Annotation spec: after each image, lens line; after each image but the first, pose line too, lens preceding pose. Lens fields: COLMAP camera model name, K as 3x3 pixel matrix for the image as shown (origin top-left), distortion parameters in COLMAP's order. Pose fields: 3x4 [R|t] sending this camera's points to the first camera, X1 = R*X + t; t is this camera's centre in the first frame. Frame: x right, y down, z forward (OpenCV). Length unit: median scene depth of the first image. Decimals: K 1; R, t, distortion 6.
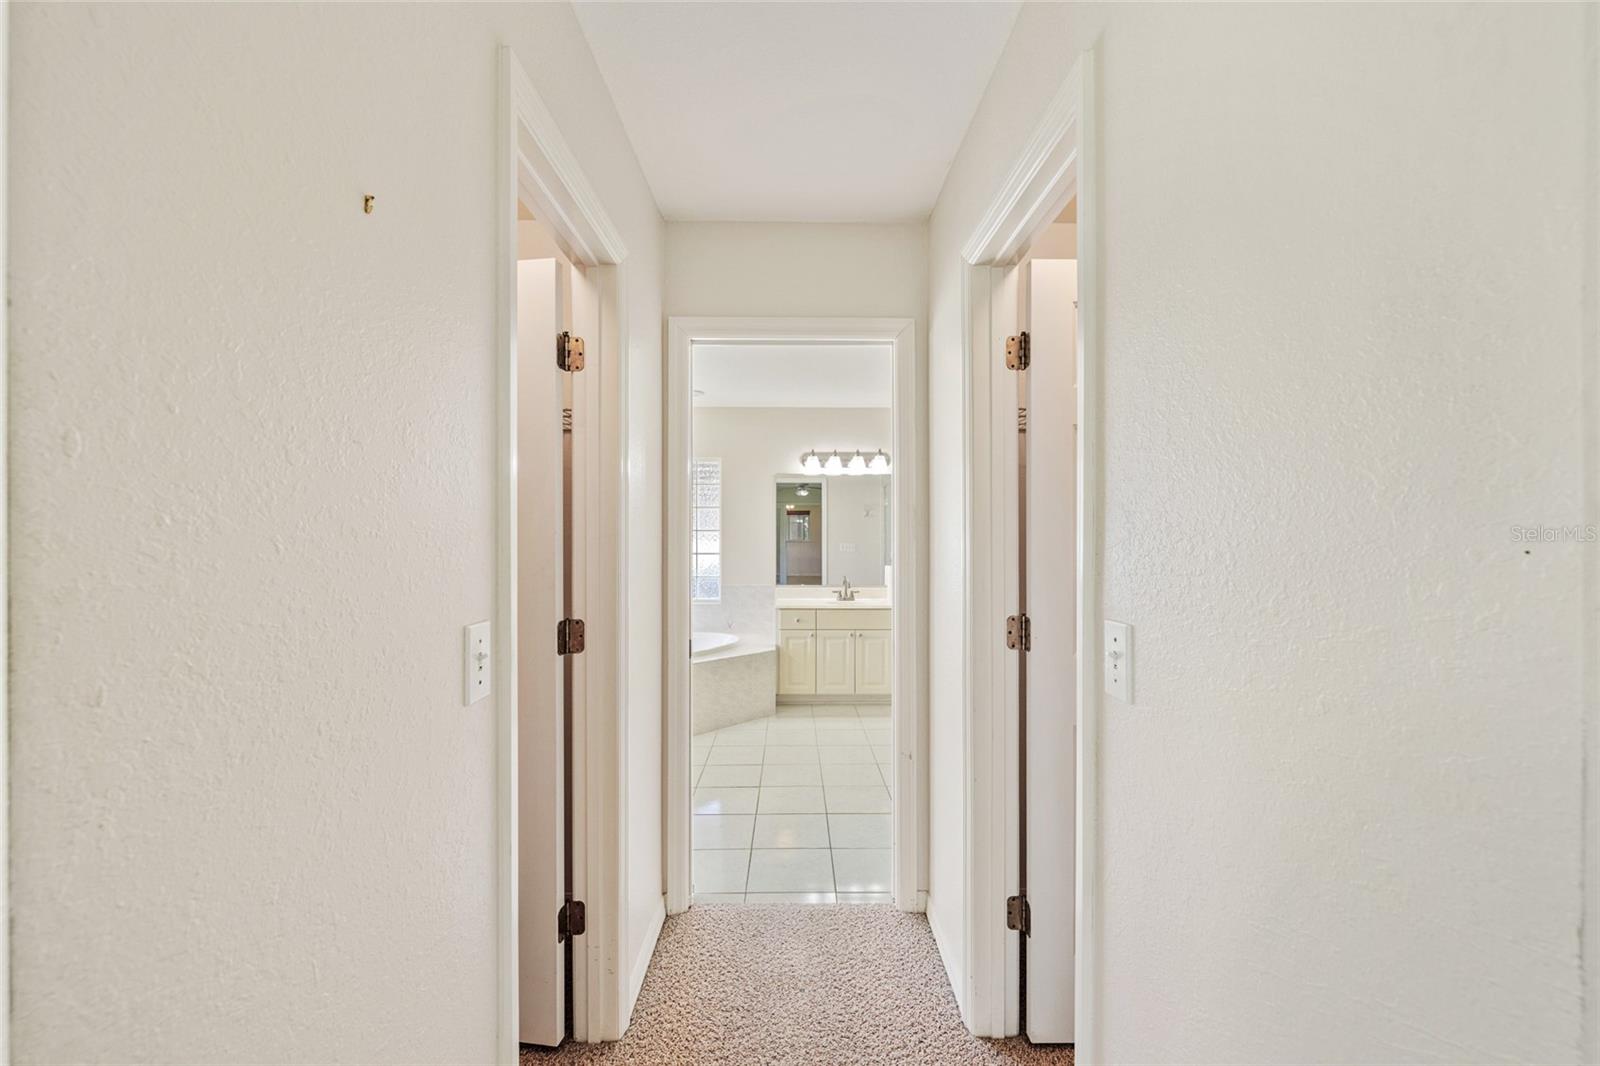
lens RADIAL K [[636.8, 0, 800.0], [0, 636.8, 533.0], [0, 0, 1]] dist [-0.000367, -0.000053]
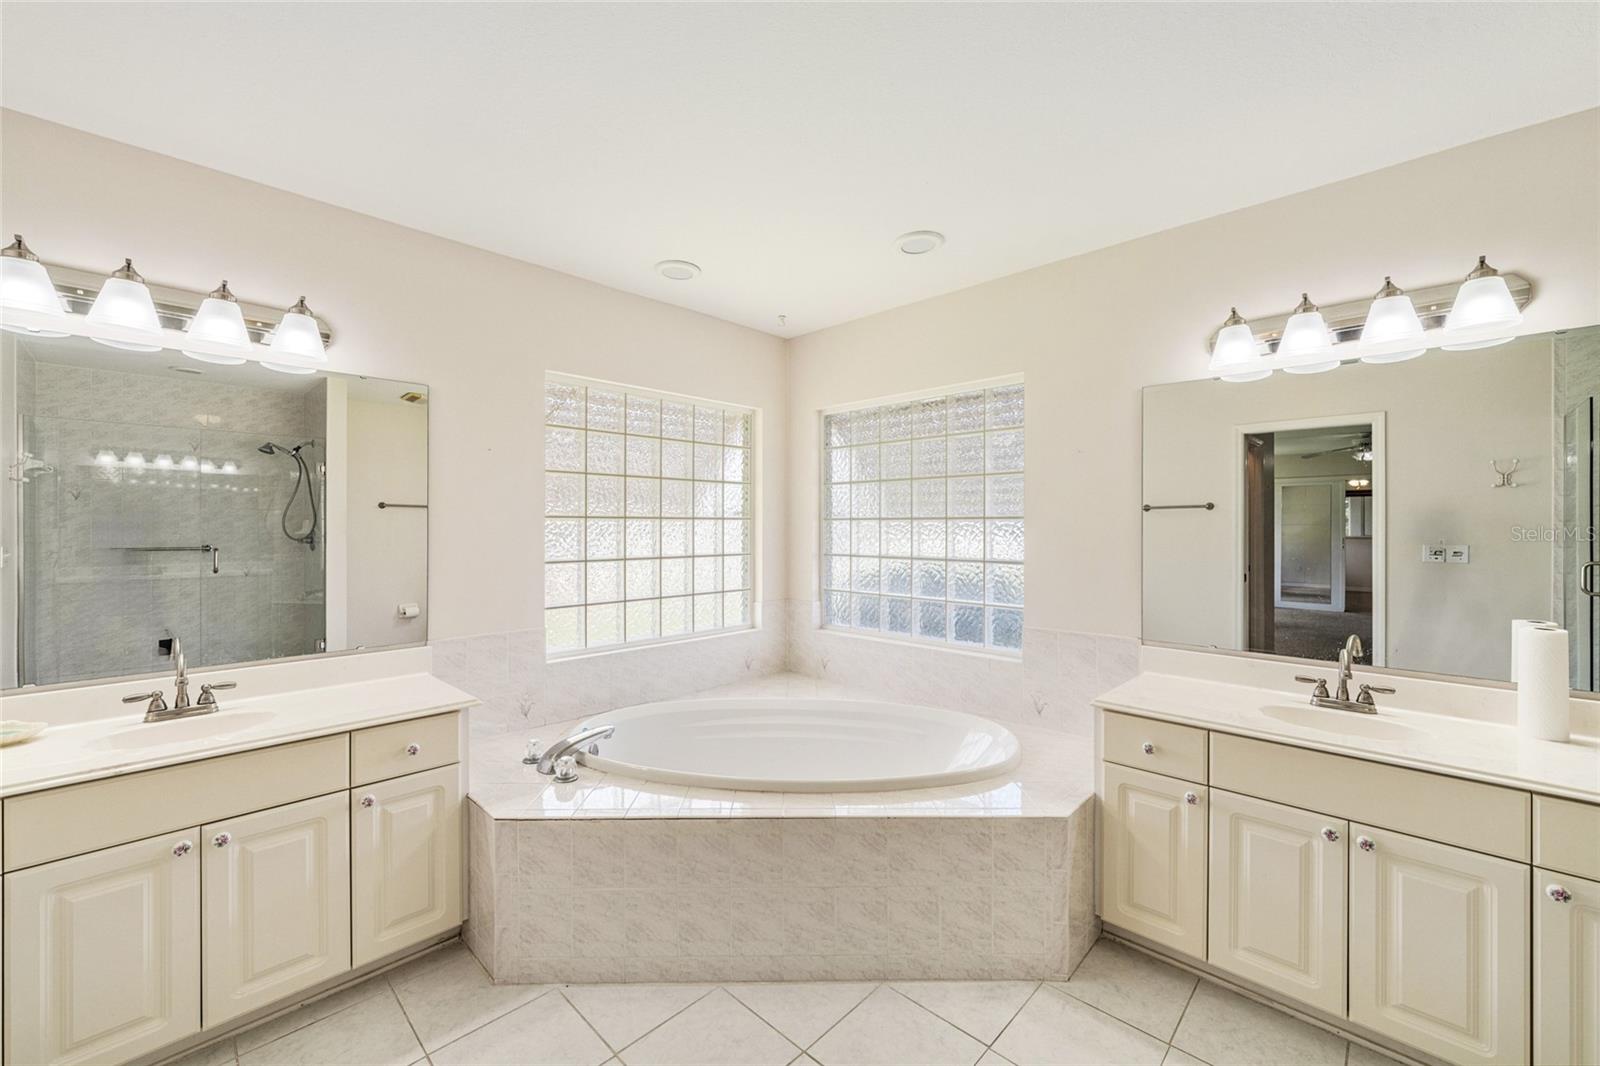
lens RADIAL K [[638.9, 0, 799.5], [0, 638.9, 527.5], [0, 0, 1]] dist [-0.000197, -0.000001]
pose [[0.713891, 0.002666, -0.700252, 0.104547], [-0.000558, 0.999995, 0.003238, 0.002645], [0.700257, -0.001921, 0.713889, 0.526328]]
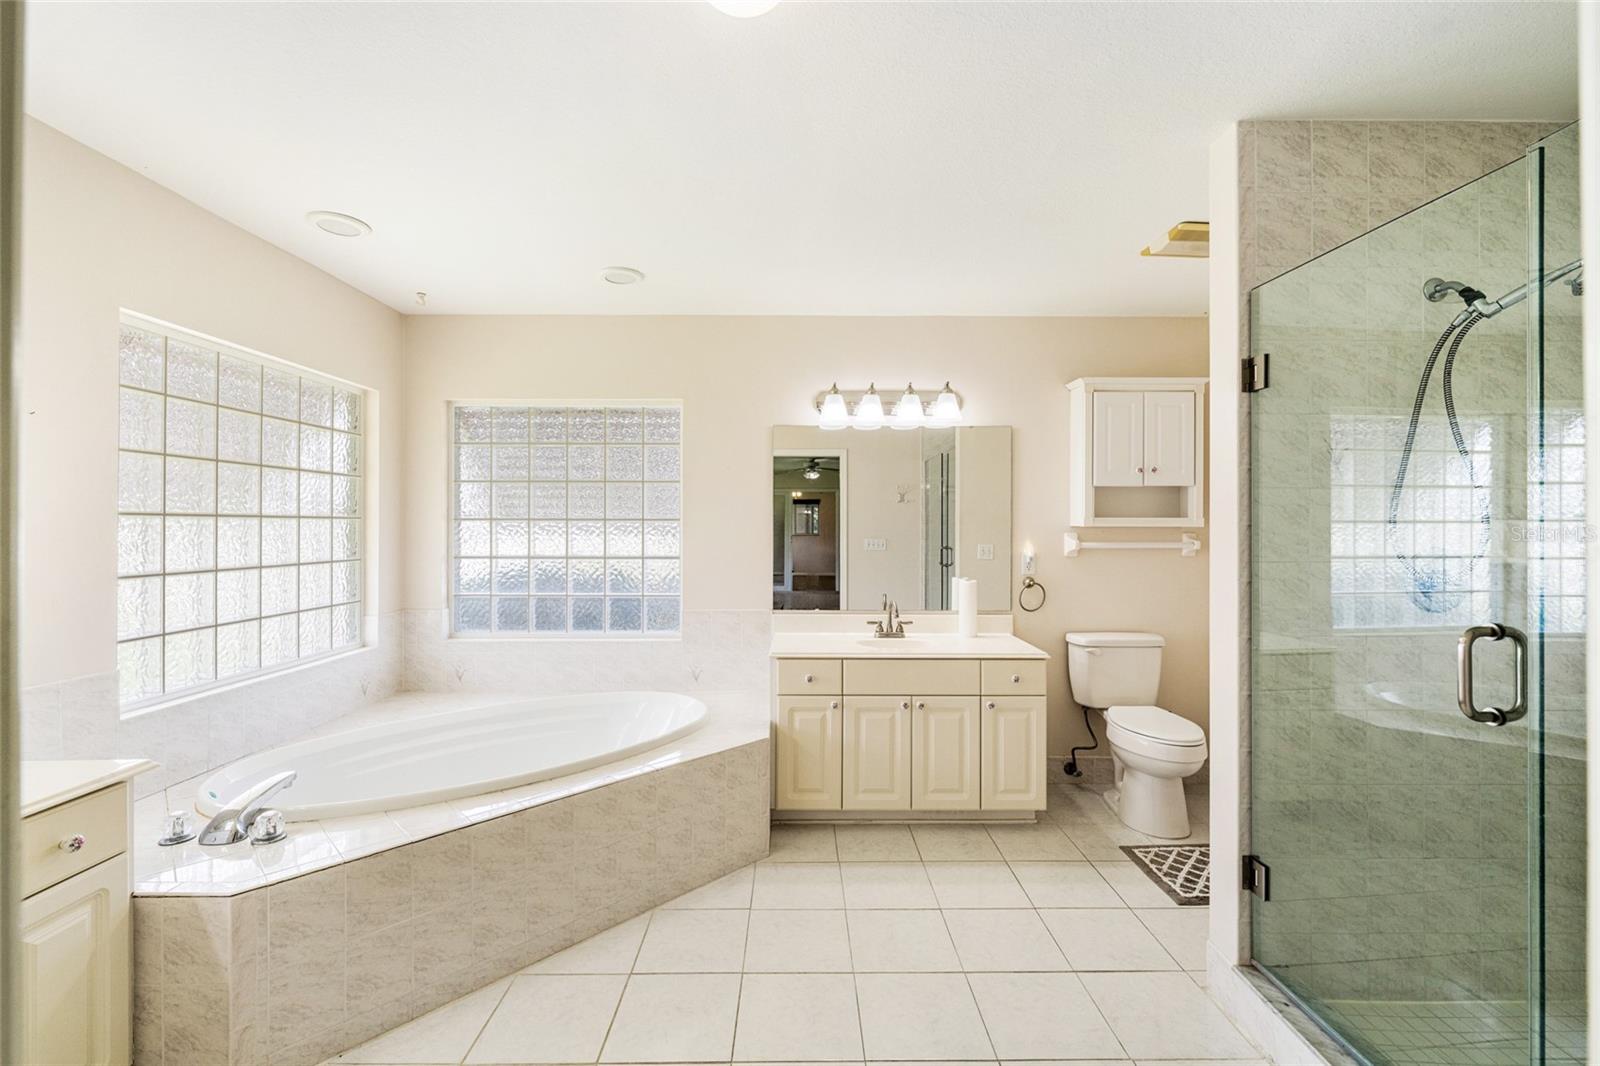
lens RADIAL K [[667.9, 0, 804.0], [0, 667.9, 527.1], [0, 0, 1]] dist [0.001801, -0.001234]
pose [[0.999988, 0.001768, -0.004630, -0.005601], [-0.001762, 0.999998, 0.001200, 0.002308], [0.004632, -0.001192, 0.999989, 0.374022]]
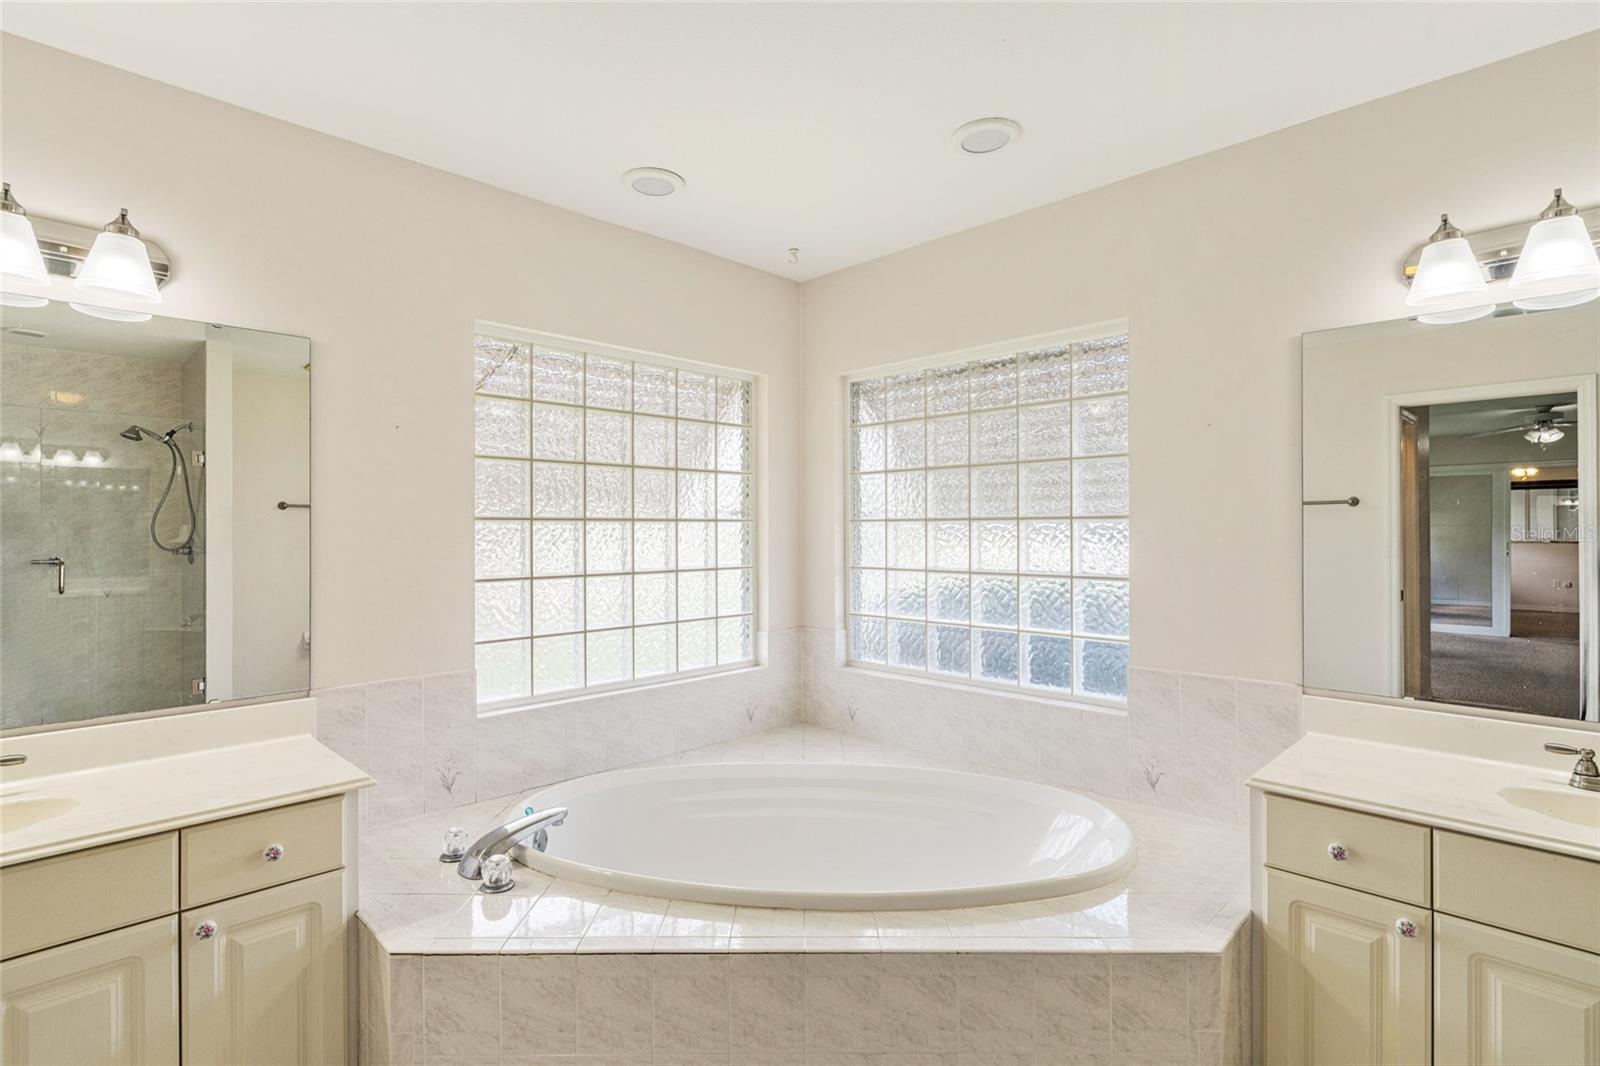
lens RADIAL K [[782.1, 0, 797.9], [0, 782.1, 529.1], [0, 0, 1]] dist [0.000893, 0.000352]
pose [[0.703473, -0.002712, -0.710717, 0.062994], [0.003731, 0.999993, -0.000123, 0.002711], [0.710713, -0.002565, 0.703478, 0.559356]]
